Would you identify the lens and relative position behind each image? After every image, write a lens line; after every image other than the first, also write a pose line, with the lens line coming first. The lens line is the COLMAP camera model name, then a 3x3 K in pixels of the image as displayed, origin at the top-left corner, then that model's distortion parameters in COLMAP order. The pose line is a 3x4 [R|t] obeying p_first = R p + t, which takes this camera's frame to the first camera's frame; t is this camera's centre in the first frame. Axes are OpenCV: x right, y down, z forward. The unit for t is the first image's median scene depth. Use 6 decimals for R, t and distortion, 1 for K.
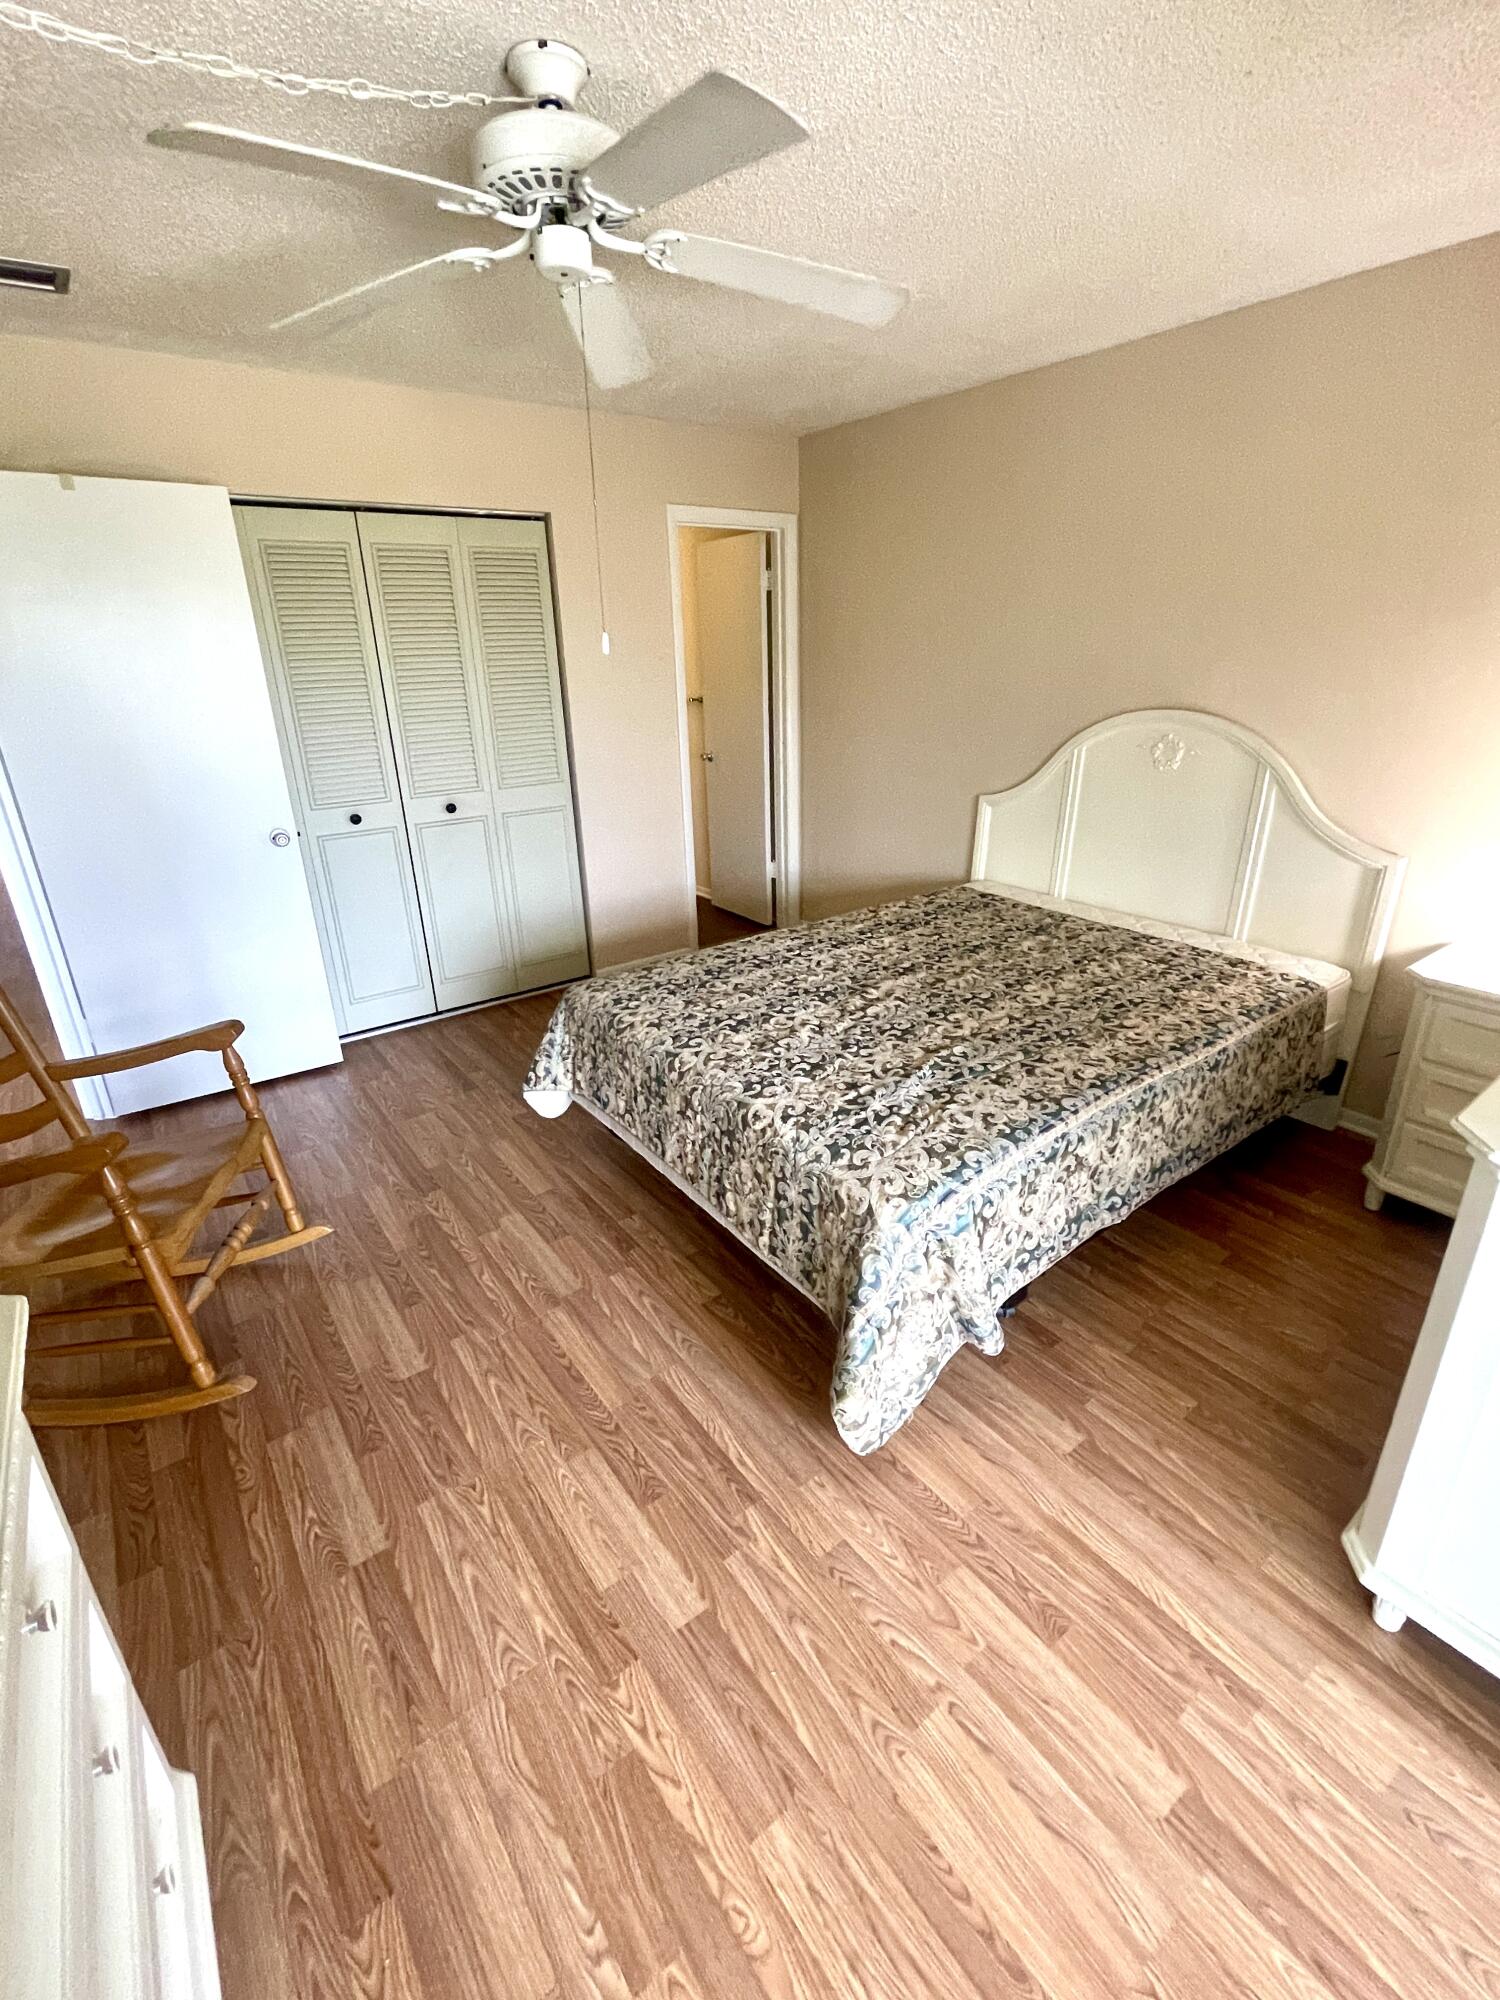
lens RADIAL K [[889.3, 0, 748.3], [0, 889.3, 998.6], [0, 0, 1]] dist [0.000041, -0.000172]
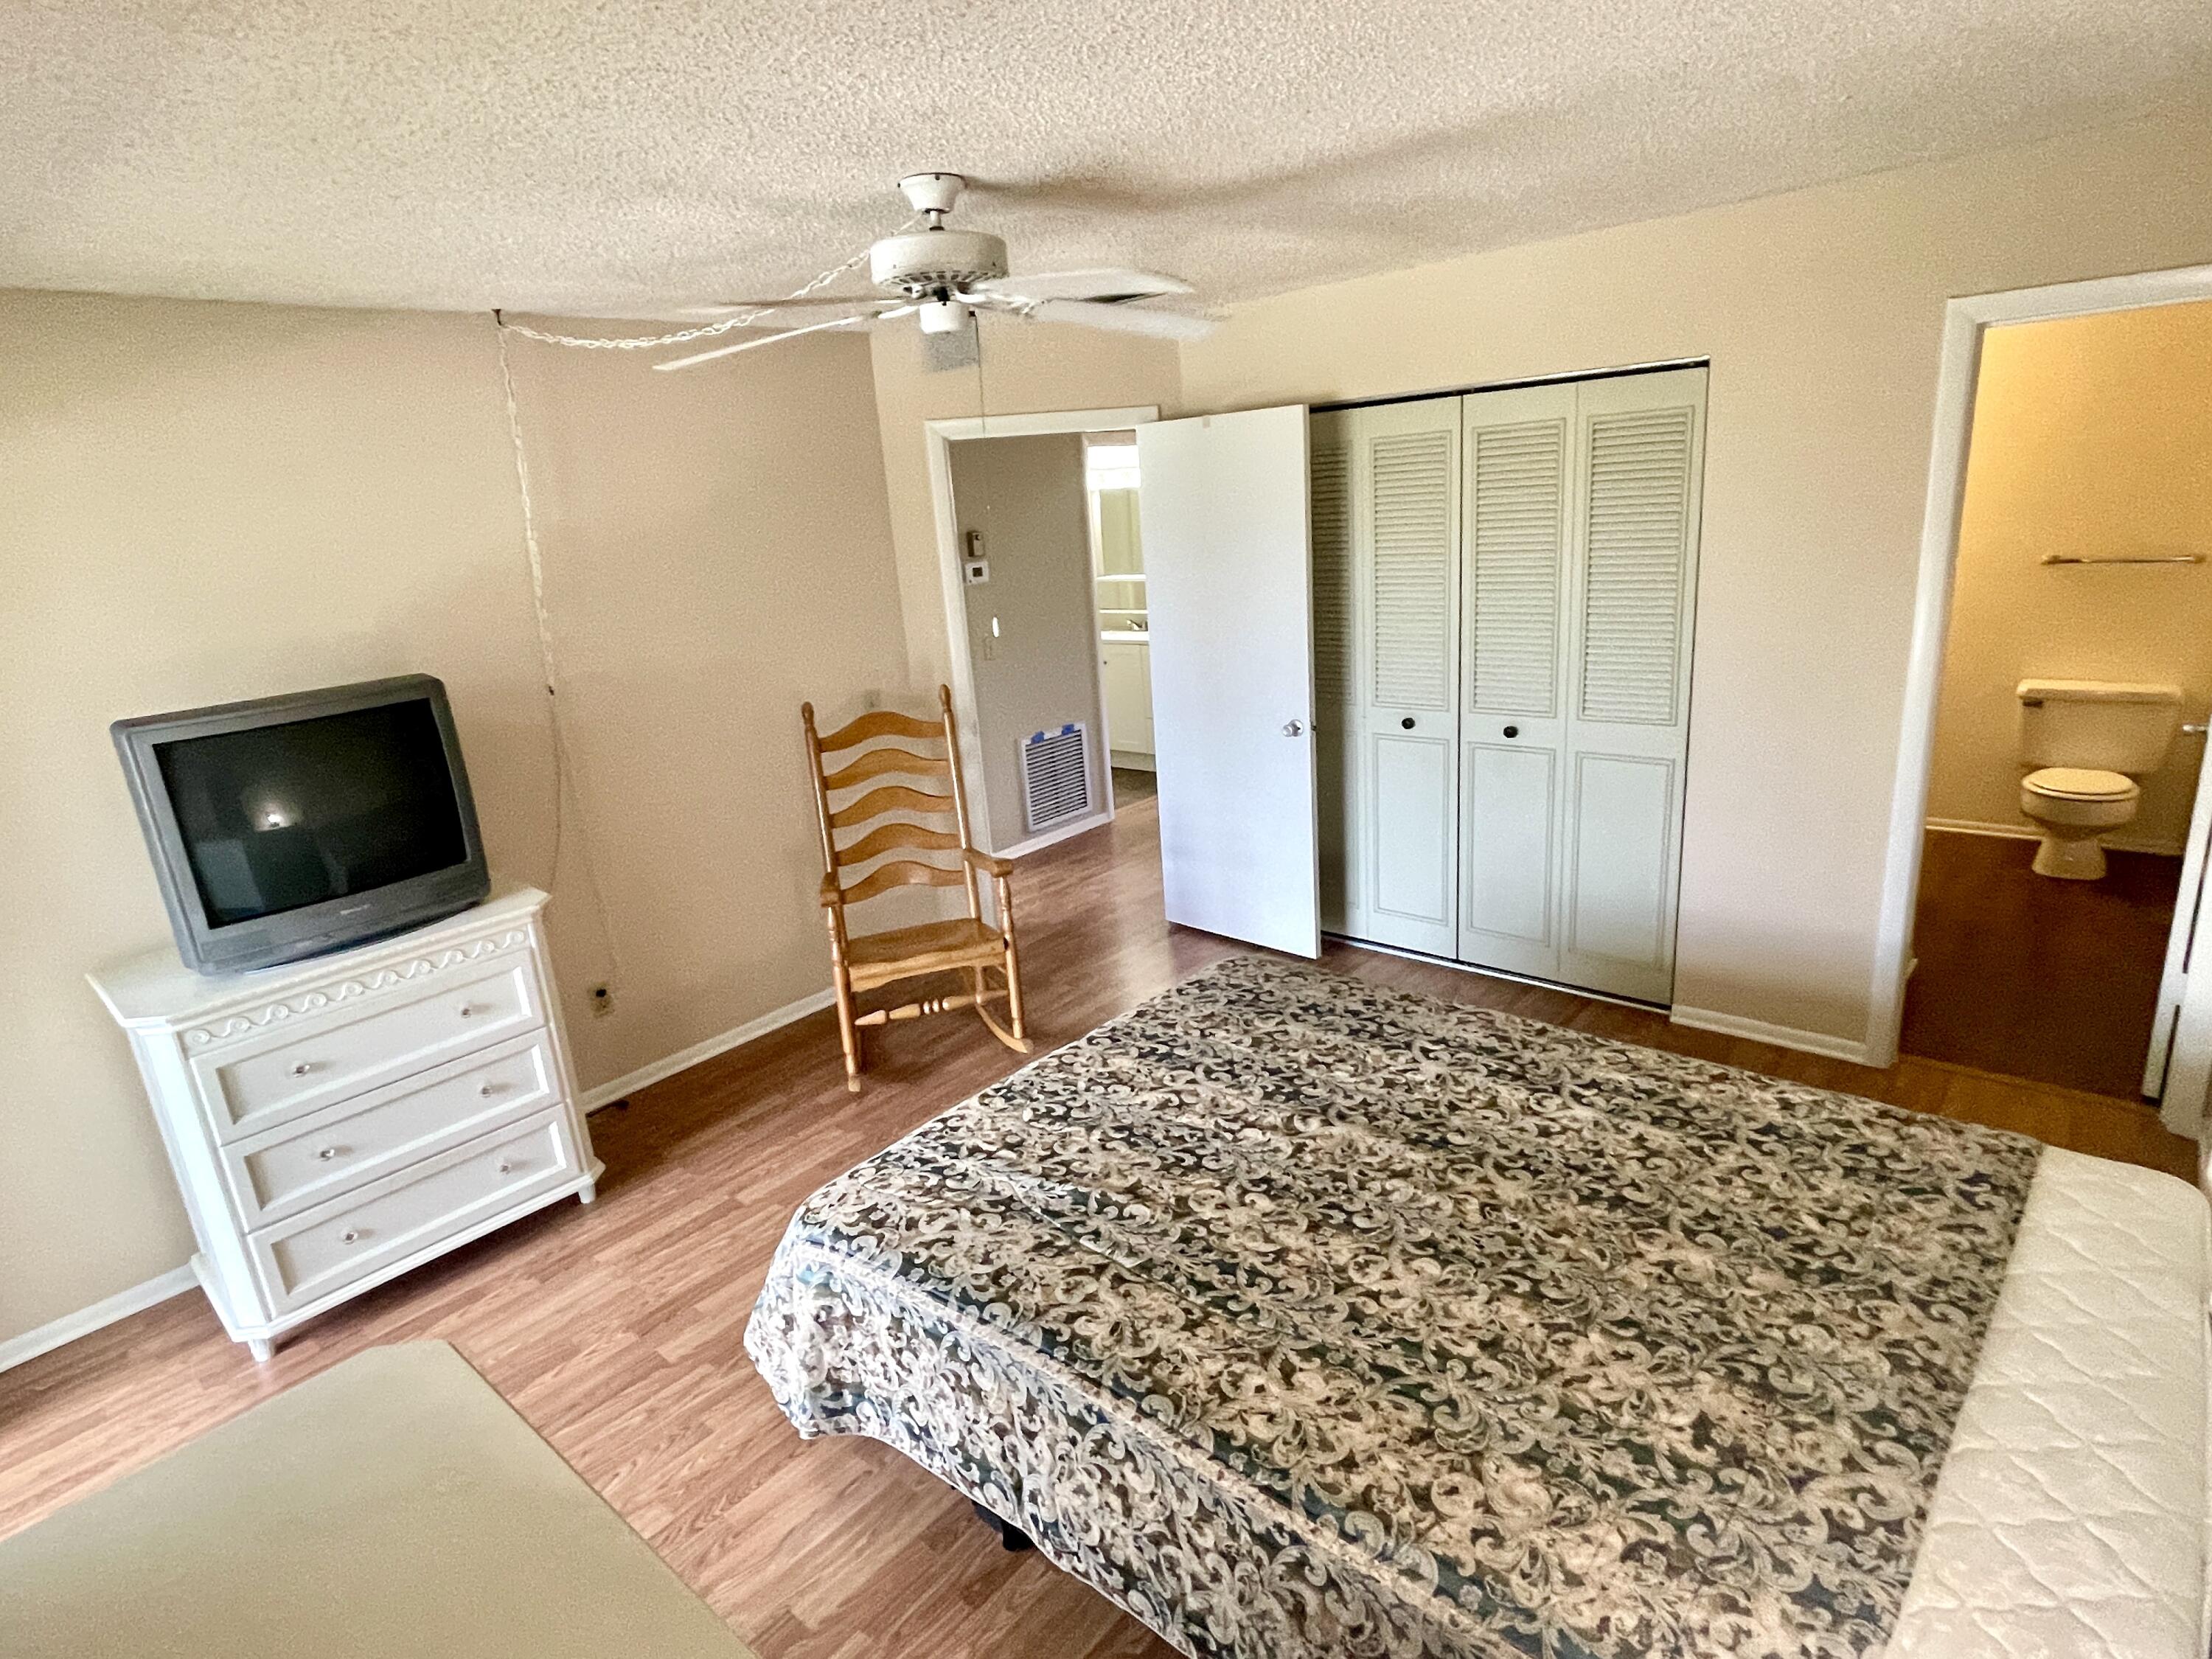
lens RADIAL K [[1167.3, 0, 1104.7], [0, 1167.3, 830.4], [0, 0, 1]] dist [-0.007951, -0.001653]
pose [[0.212881, 0.283598, -0.935015, 0.881695], [-0.298858, 0.929987, 0.214030, -0.361160], [0.930250, 0.233874, 0.282732, 0.555005]]
